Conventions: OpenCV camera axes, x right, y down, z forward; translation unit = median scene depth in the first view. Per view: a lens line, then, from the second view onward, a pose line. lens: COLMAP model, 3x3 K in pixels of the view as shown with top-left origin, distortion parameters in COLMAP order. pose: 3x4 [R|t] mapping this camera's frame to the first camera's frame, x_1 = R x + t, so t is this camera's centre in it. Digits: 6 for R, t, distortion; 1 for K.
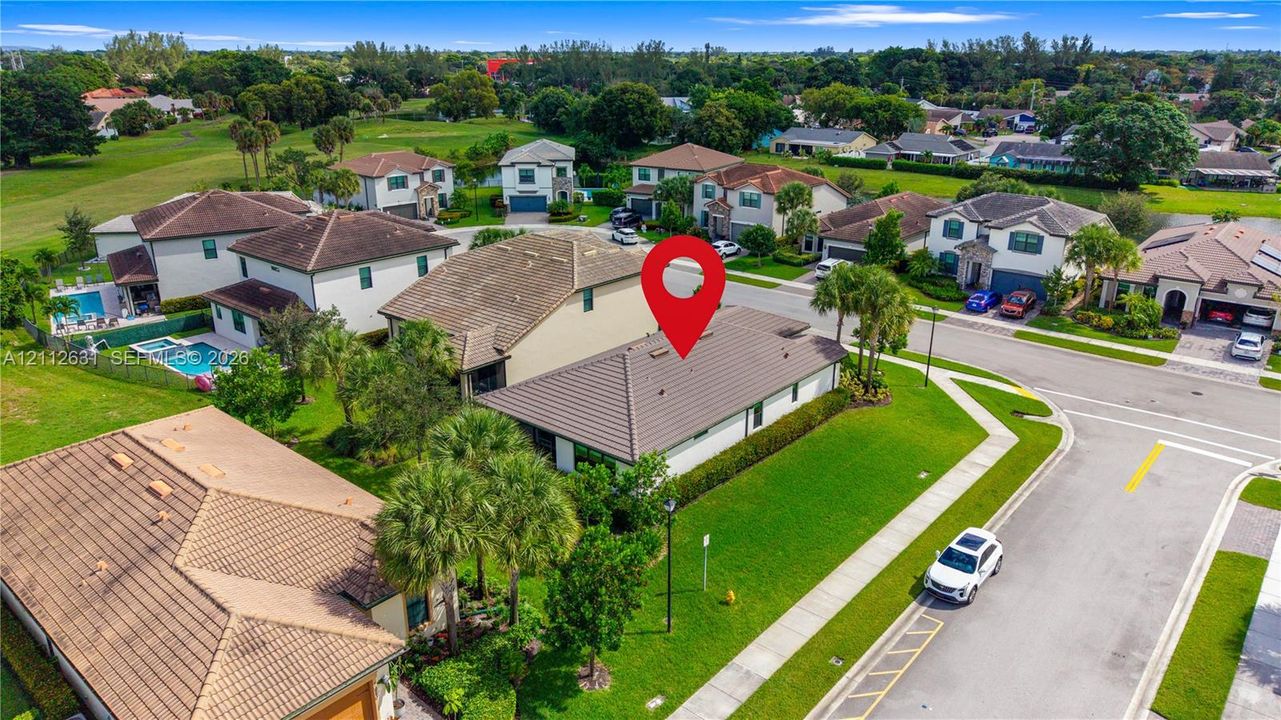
lens RADIAL K [[847.8, 0, 637.5], [0, 847.8, 380.2], [0, 0, 1]] dist [0.000880, -0.005306]
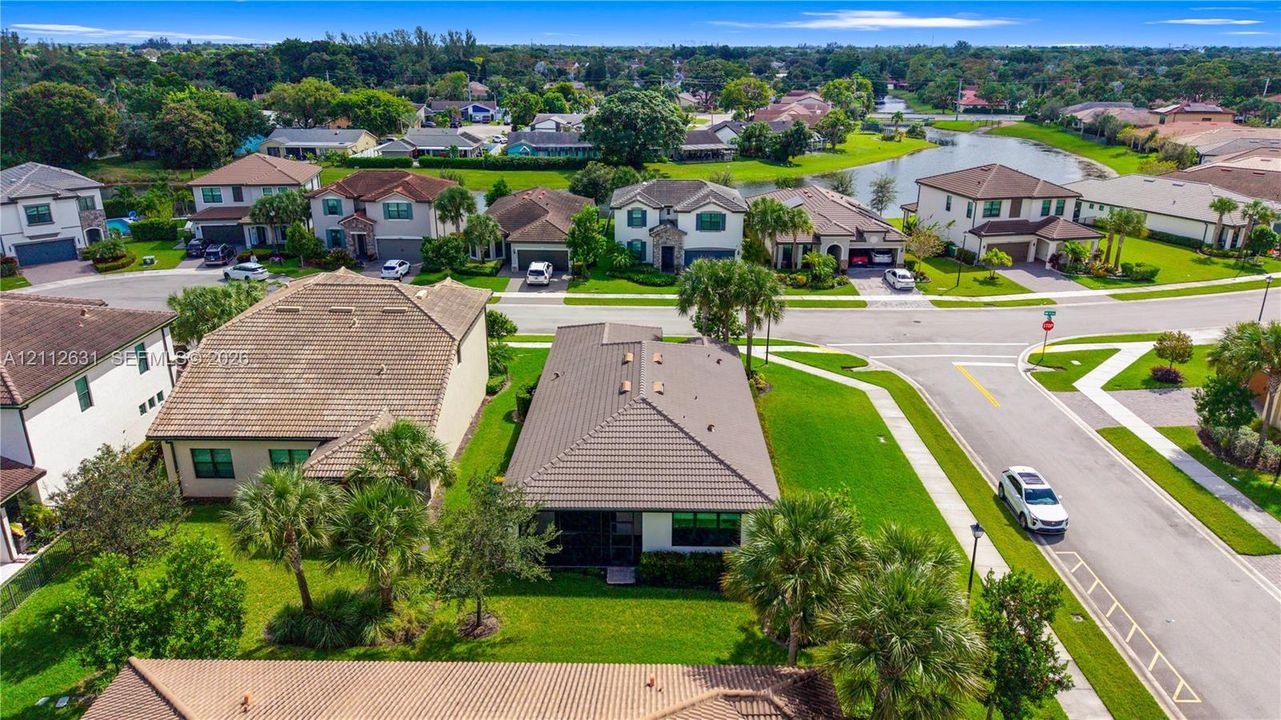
lens RADIAL K [[853.2, 0, 640.3], [0, 853.2, 360.9], [0, 0, 1]] dist [0.048319, -0.059230]
pose [[0.765215, -0.216962, 0.606113, -0.370662], [0.227012, 0.971960, 0.061317, -0.084312], [-0.602421, 0.090674, 0.793011, 0.209594]]
